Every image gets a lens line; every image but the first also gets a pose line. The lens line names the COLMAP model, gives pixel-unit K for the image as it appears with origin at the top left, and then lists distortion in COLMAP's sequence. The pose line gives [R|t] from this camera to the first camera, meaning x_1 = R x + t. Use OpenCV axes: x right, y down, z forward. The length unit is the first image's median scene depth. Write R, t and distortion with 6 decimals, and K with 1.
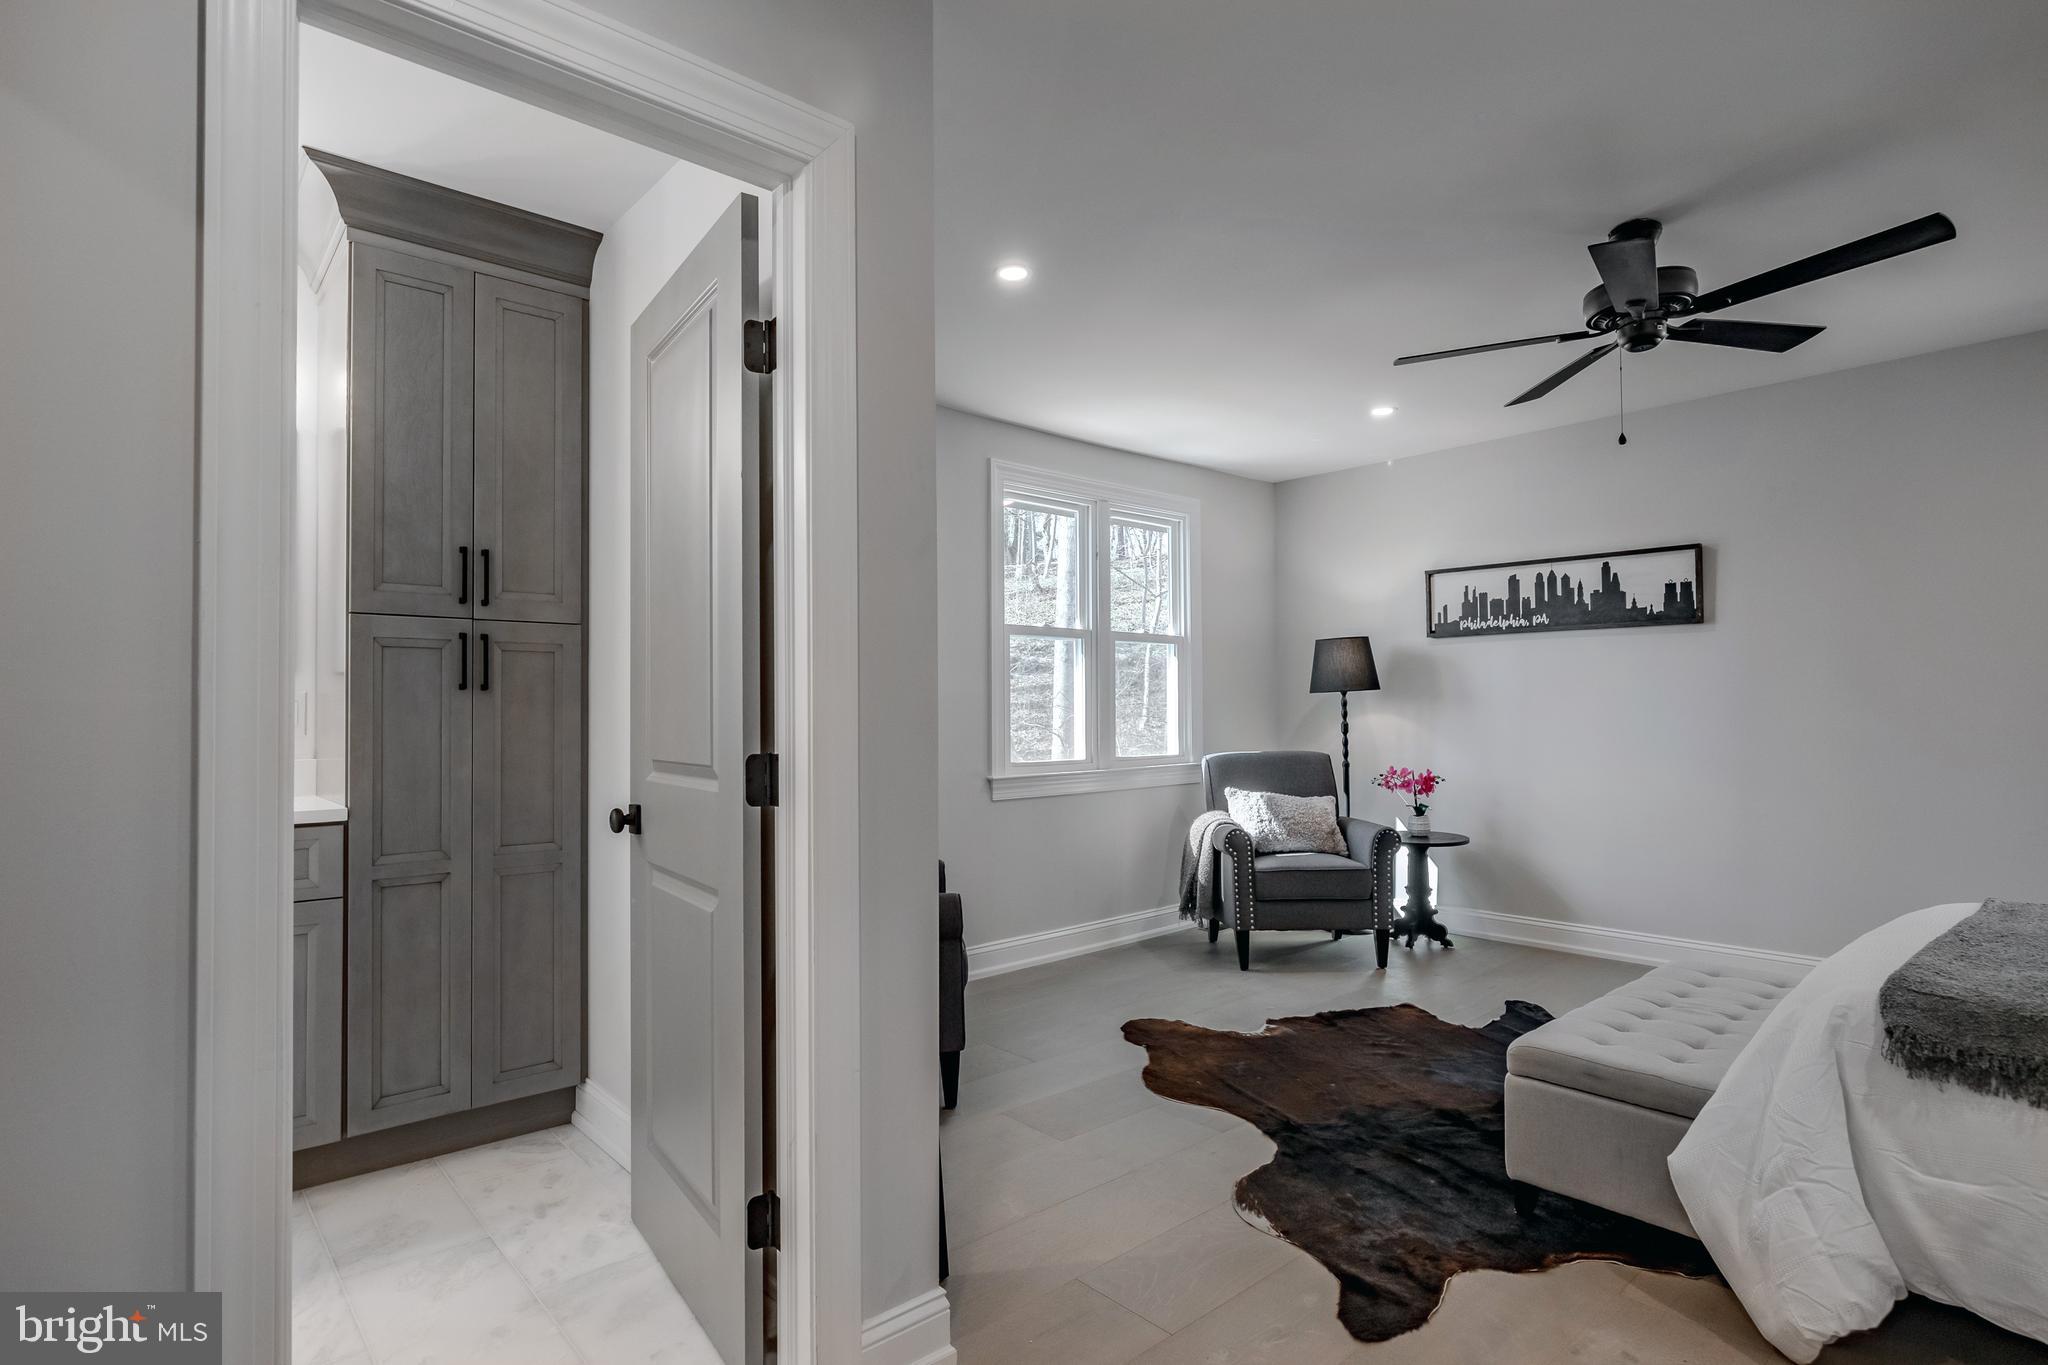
lens RADIAL K [[1037.6, 0, 1024.0], [0, 1037.6, 682.5], [0, 0, 1]] dist [0.000902, -0.000125]
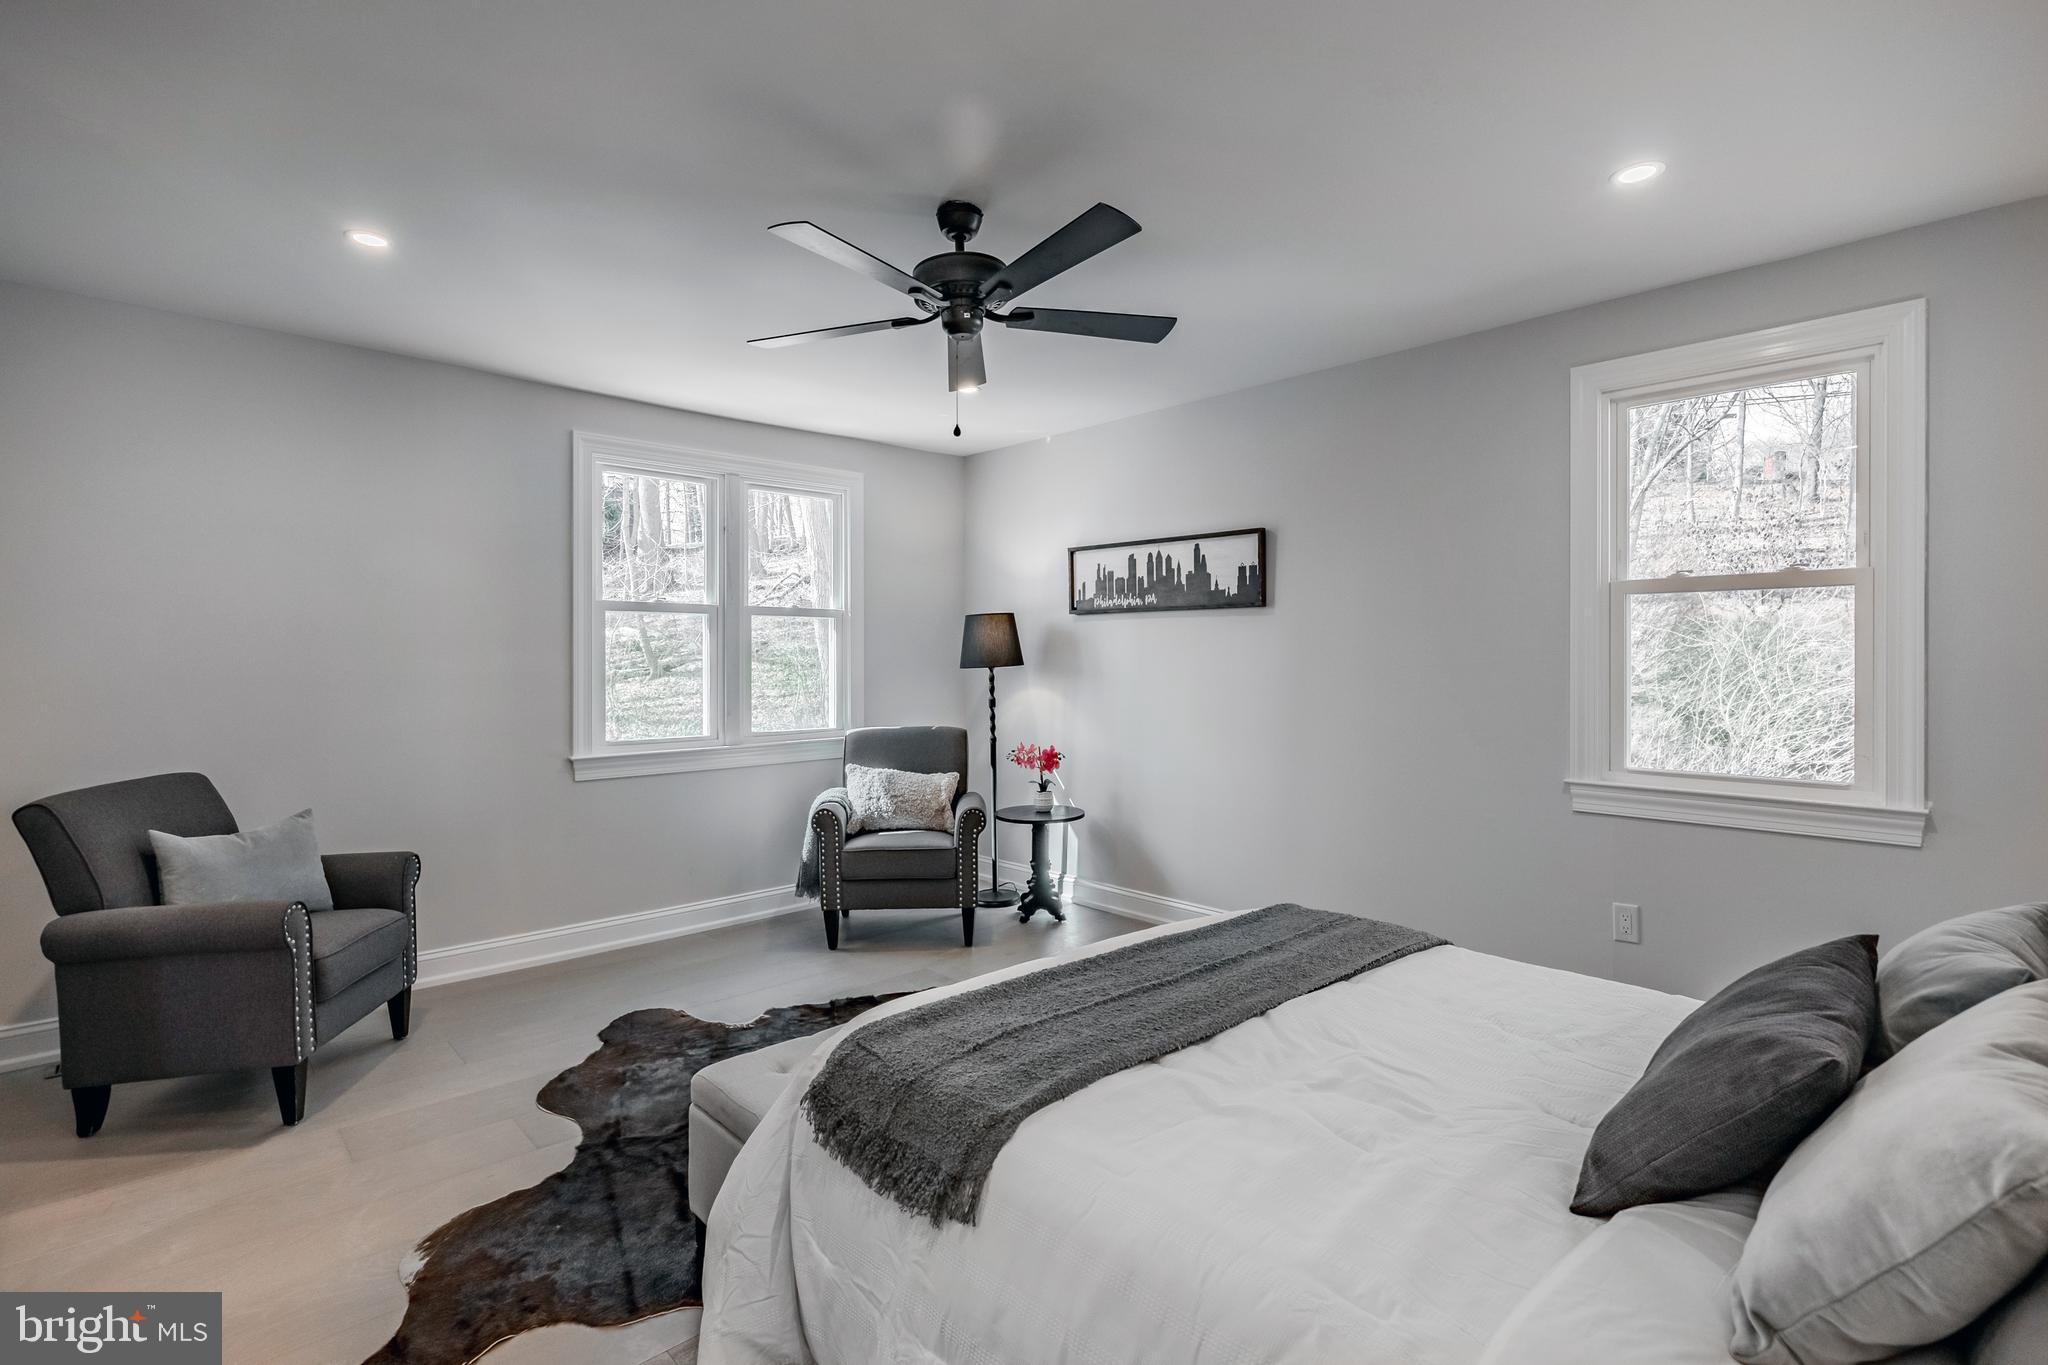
lens RADIAL K [[988.9, 0, 1068.9], [0, 988.9, 663.0], [0, 0, 1]] dist [0.000185, 0.000016]
pose [[0.998112, 0.003220, 0.061330, 0.355618], [-0.005059, 0.999541, 0.029856, -0.026471], [-0.061206, -0.030110, 0.997671, 0.039915]]
